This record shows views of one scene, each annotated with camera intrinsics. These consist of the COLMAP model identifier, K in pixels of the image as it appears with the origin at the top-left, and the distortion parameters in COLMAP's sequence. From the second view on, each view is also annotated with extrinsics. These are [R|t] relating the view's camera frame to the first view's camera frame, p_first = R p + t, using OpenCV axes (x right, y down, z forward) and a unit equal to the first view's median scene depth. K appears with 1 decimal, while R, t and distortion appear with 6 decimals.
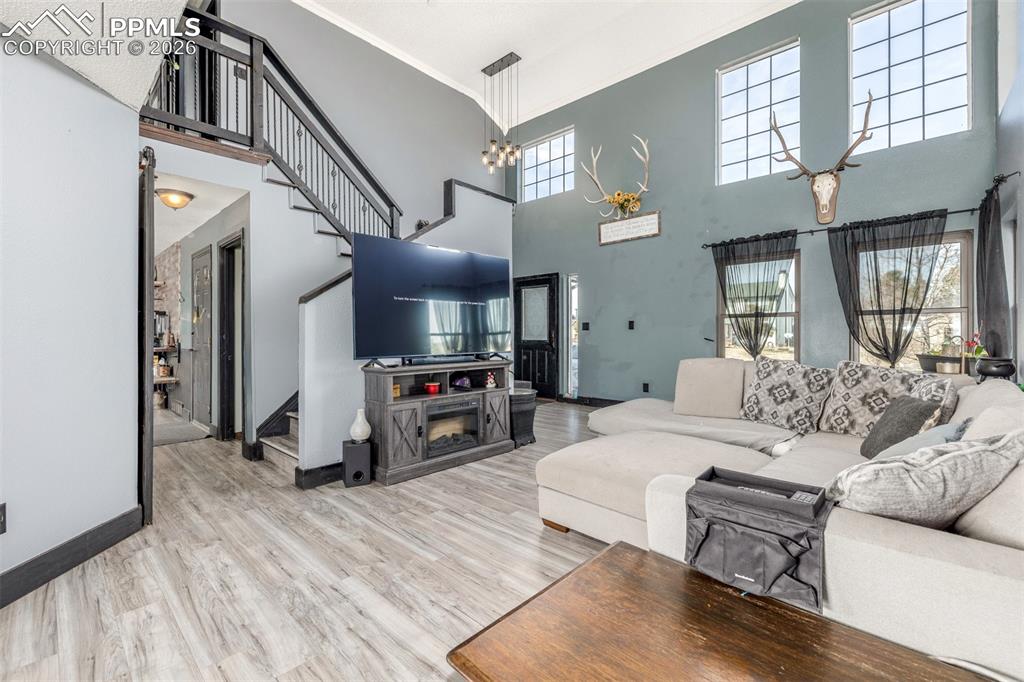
lens RADIAL K [[440.5, 0, 513.7], [0, 440.5, 337.7], [0, 0, 1]] dist [-0.001339, -0.000050]
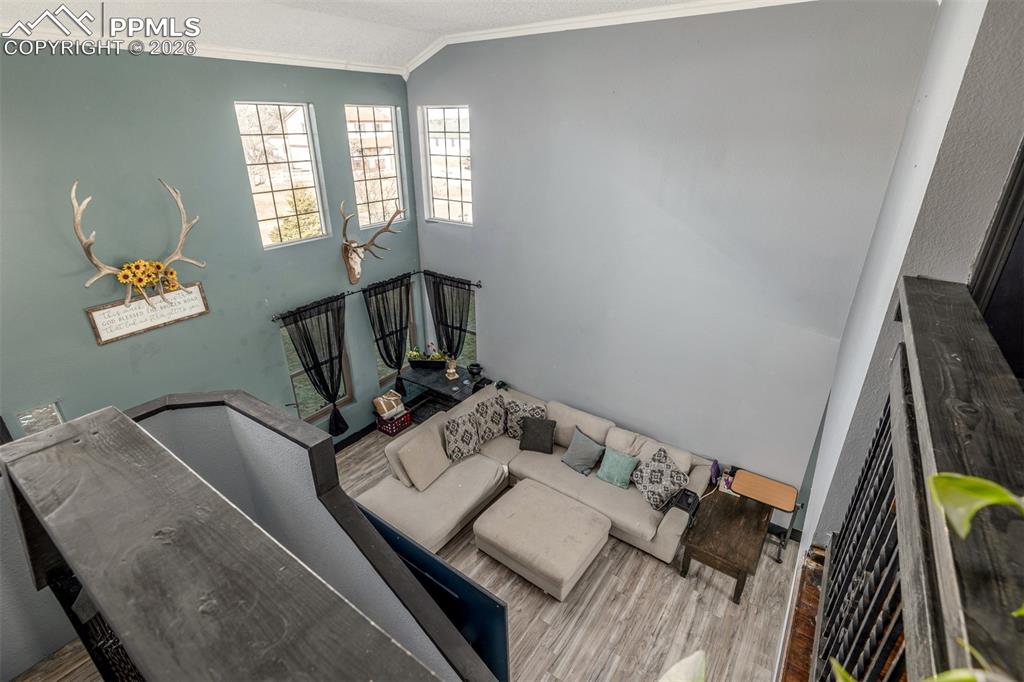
lens RADIAL K [[482.2, 0, 511.2], [0, 482.2, 342.3], [0, 0, 1]] dist [0.000941, 0.000091]
pose [[-0.144846, -0.402367, 0.903947, -0.500099], [-0.007860, 0.914021, 0.405591, -0.521409], [-0.989423, 0.051643, -0.135555, 0.603599]]
